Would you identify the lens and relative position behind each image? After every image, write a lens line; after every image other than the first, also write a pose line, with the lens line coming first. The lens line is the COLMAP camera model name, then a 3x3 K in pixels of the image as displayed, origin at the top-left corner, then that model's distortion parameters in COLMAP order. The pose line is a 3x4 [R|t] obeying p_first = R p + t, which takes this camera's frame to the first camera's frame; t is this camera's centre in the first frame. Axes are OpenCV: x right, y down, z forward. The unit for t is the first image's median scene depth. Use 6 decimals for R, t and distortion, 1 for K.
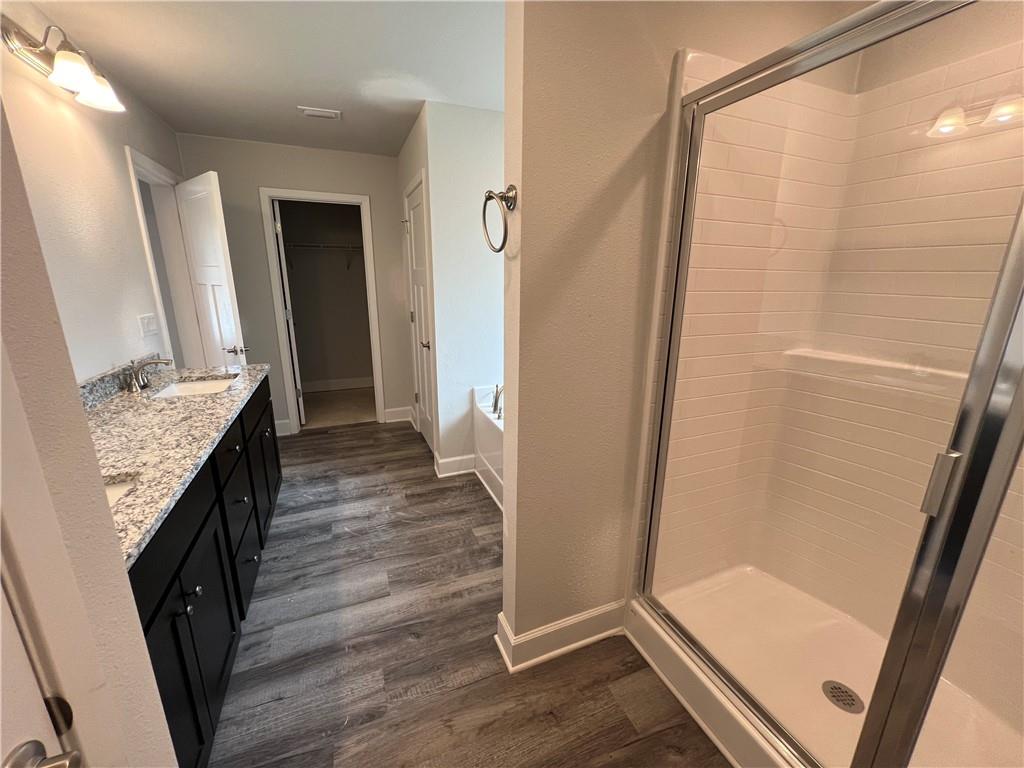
lens RADIAL K [[408.5, 0, 510.2], [0, 408.5, 382.1], [0, 0, 1]] dist [-0.001018, -0.000382]
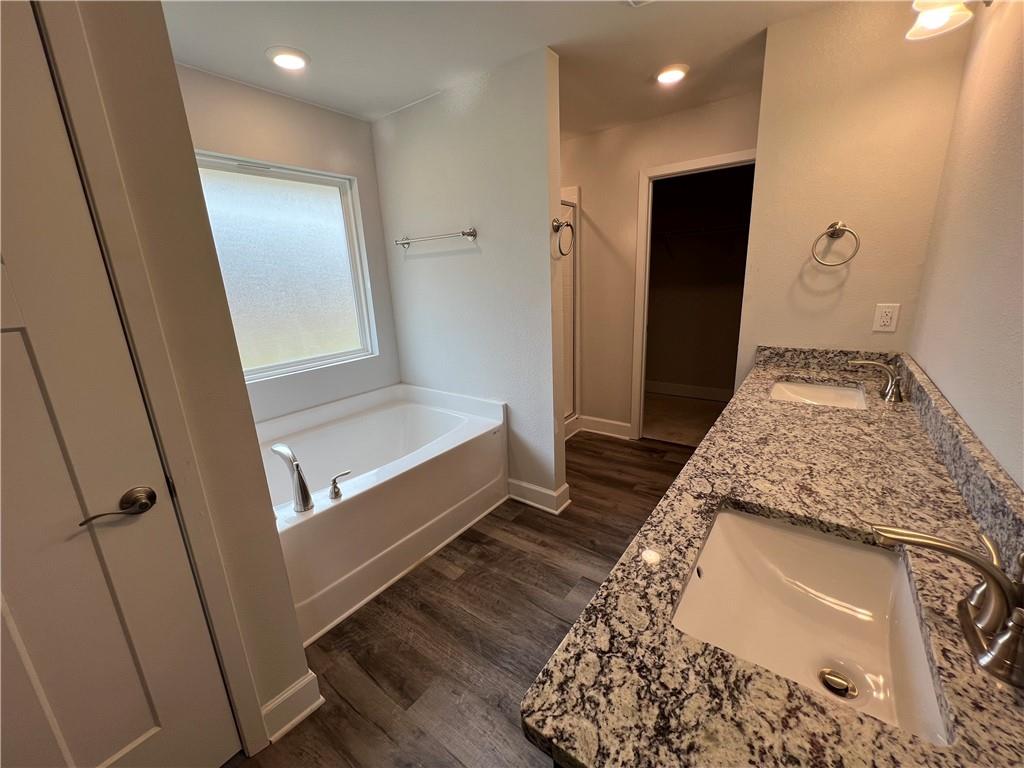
lens RADIAL K [[410.9, 0, 512.0], [0, 410.9, 384.0], [0, 0, 1]] dist [-0.000137, 0.000008]
pose [[-0.513903, -0.205562, 0.832855, -1.210694], [0.253019, 0.891354, 0.376123, -0.439060], [-0.819686, 0.404019, -0.406059, 1.711156]]
